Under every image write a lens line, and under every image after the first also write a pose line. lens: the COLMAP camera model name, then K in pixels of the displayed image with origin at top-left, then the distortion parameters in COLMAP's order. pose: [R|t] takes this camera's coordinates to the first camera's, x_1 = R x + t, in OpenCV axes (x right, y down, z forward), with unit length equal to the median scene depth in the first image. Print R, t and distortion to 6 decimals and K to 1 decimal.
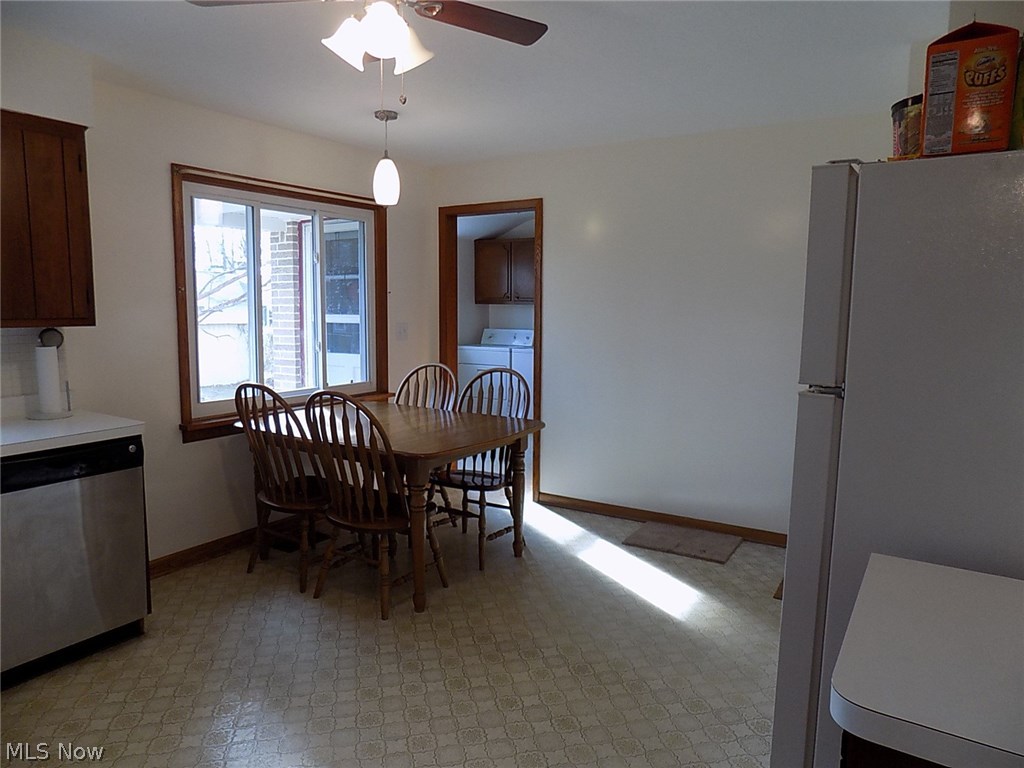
lens RADIAL K [[697.2, 0, 514.5], [0, 697.2, 387.0], [0, 0, 1]] dist [-0.014179, 0.026743]
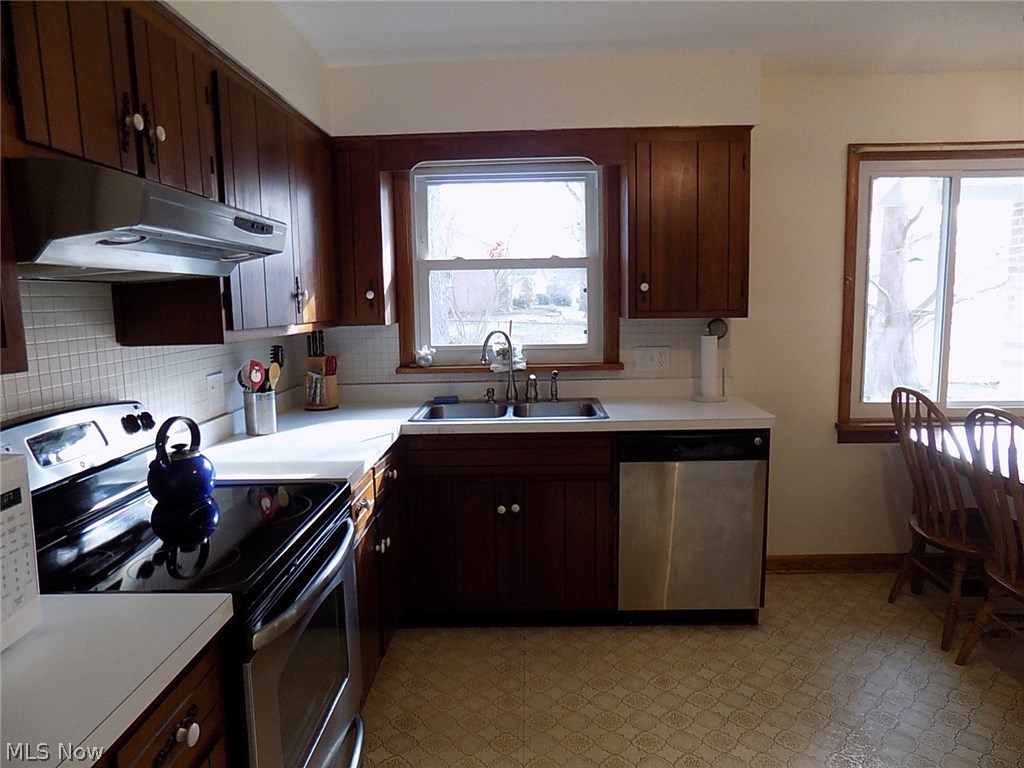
lens RADIAL K [[697.2, 0, 514.6], [0, 697.2, 384.2], [0, 0, 1]] dist [-0.014179, 0.026743]
pose [[0.530379, 0.094615, -0.842464, 0.083778], [-0.085213, 0.994670, 0.058063, -0.016879], [0.843467, 0.040994, 0.535615, 0.131222]]
